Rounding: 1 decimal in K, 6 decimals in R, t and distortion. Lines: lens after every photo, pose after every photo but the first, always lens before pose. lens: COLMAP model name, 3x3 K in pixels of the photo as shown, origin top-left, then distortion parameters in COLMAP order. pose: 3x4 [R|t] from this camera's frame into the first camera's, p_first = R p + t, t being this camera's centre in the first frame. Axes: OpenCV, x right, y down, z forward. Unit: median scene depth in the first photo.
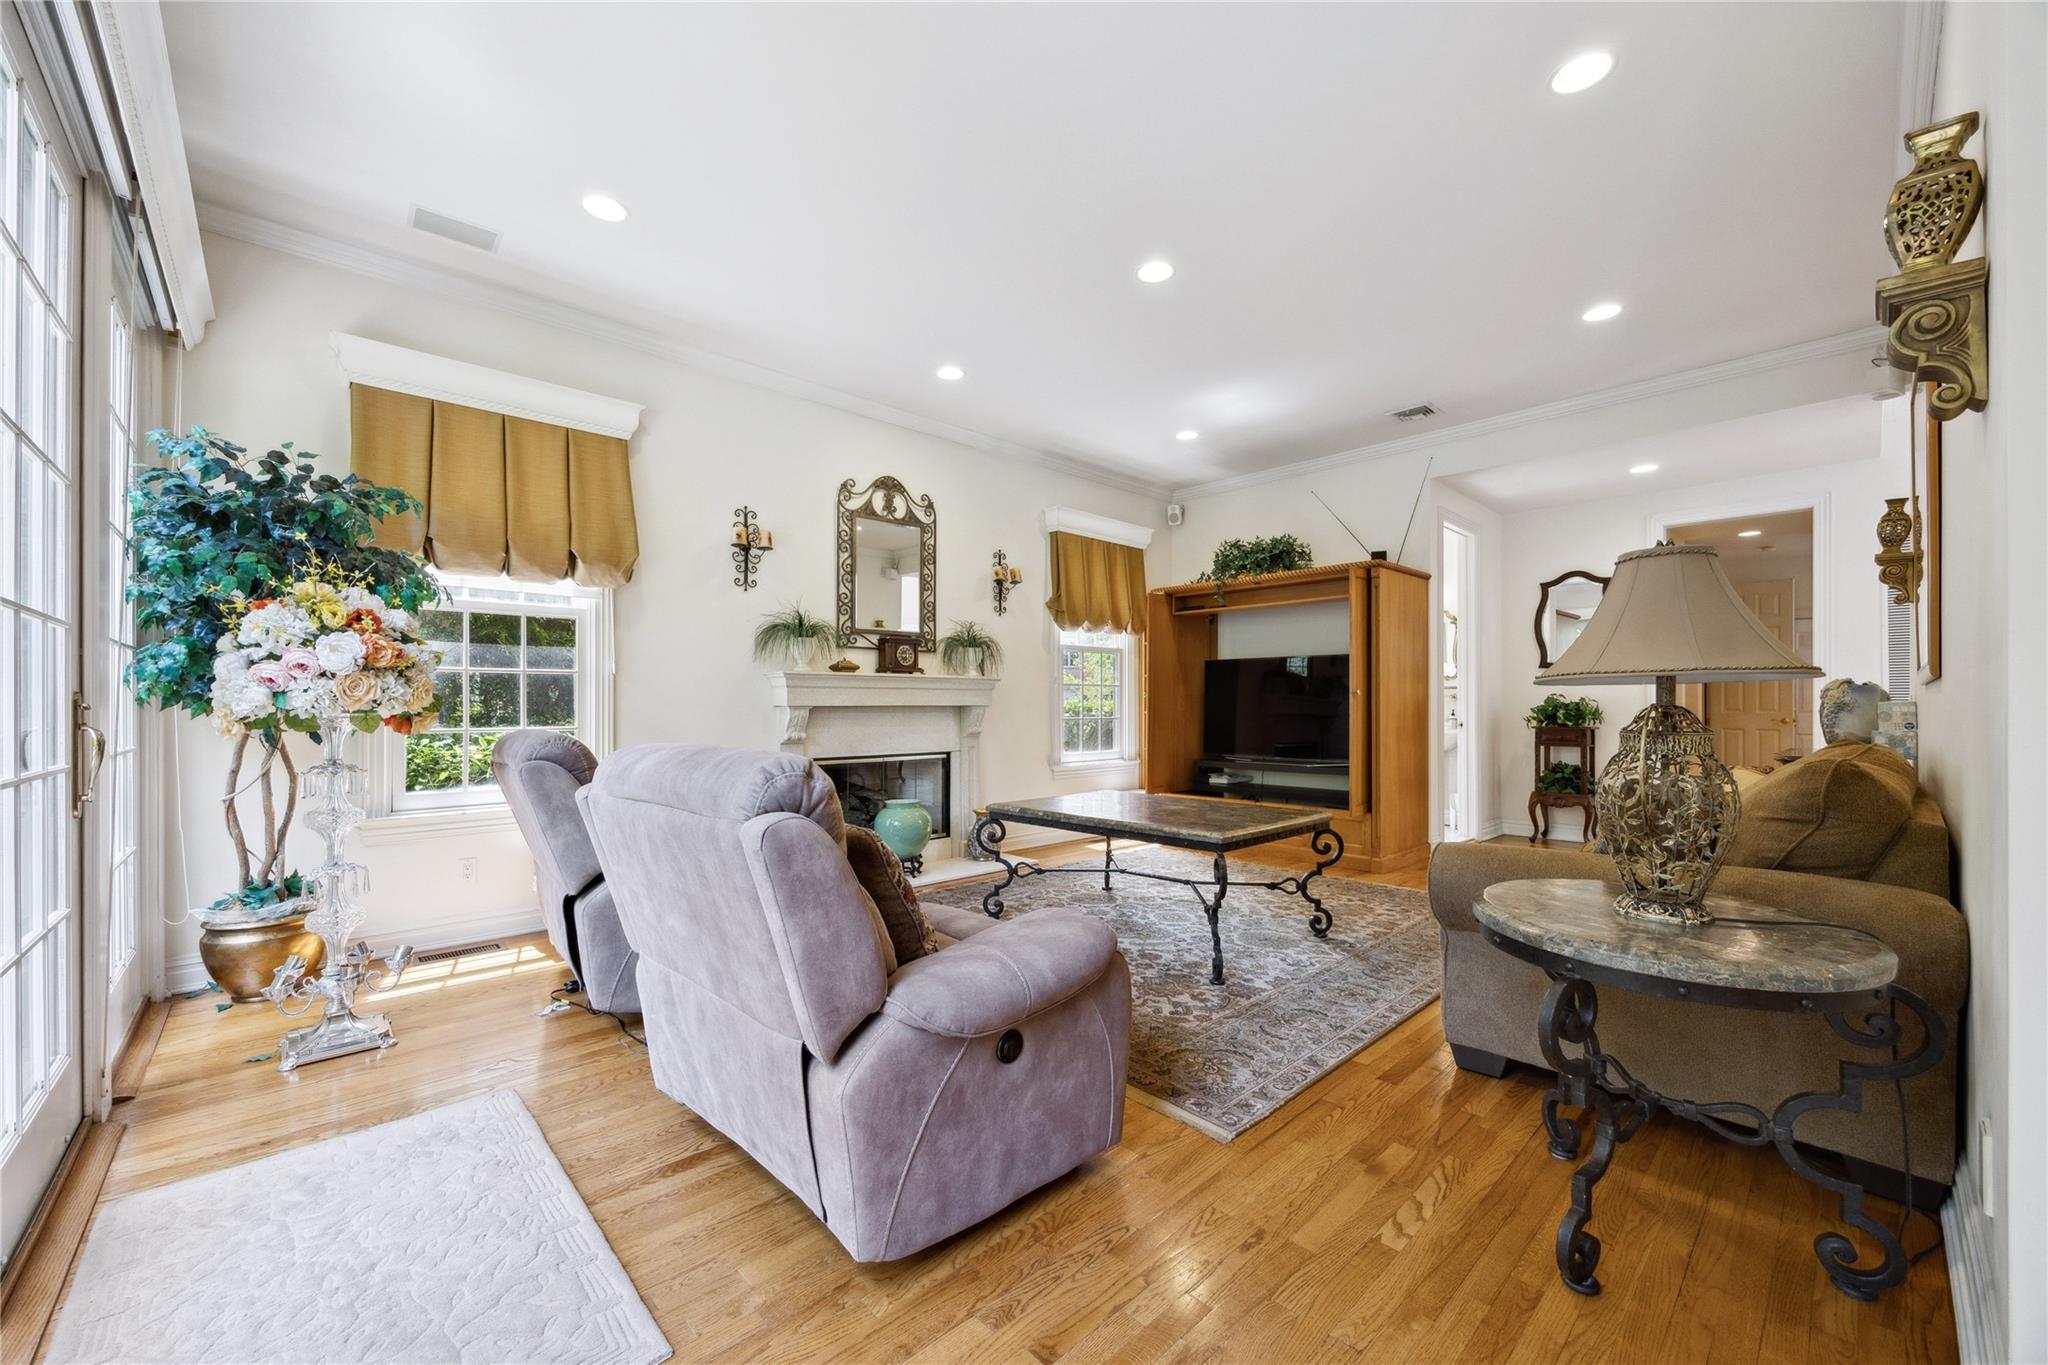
lens RADIAL K [[795.4, 0, 1028.7], [0, 795.4, 697.4], [0, 0, 1]] dist [-0.007223, -0.000086]
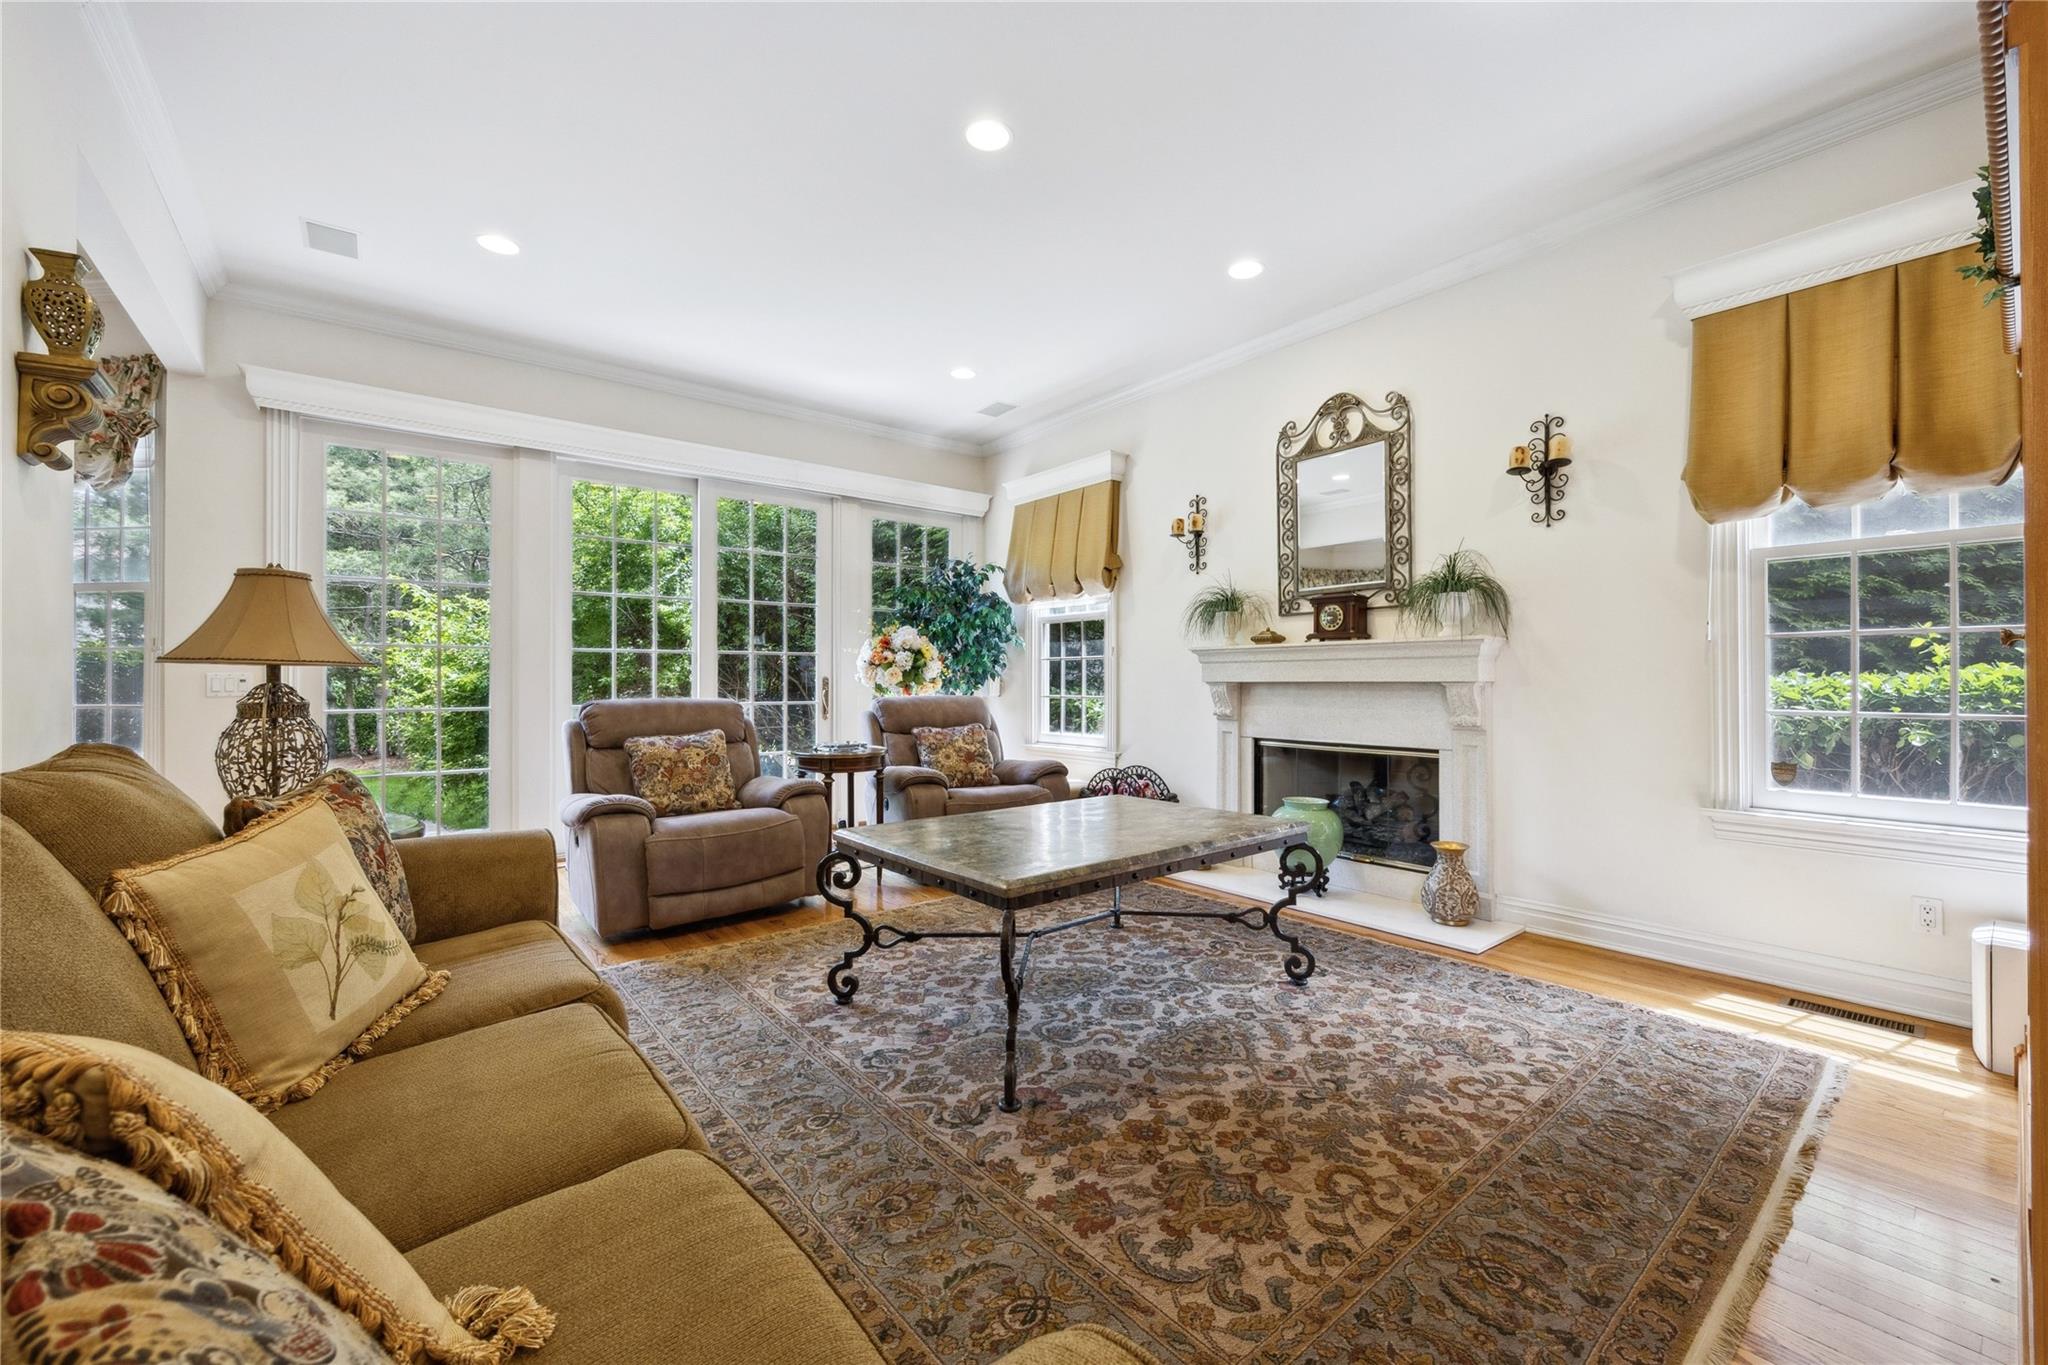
lens RADIAL K [[806.3, 0, 1026.6], [0, 806.3, 669.8], [0, 0, 1]] dist [-0.001209, -0.000018]
pose [[-0.073069, -0.011293, -0.997263, 0.712196], [0.012067, 0.999853, -0.012207, 0.004831], [0.997254, -0.012926, -0.072922, 0.814361]]
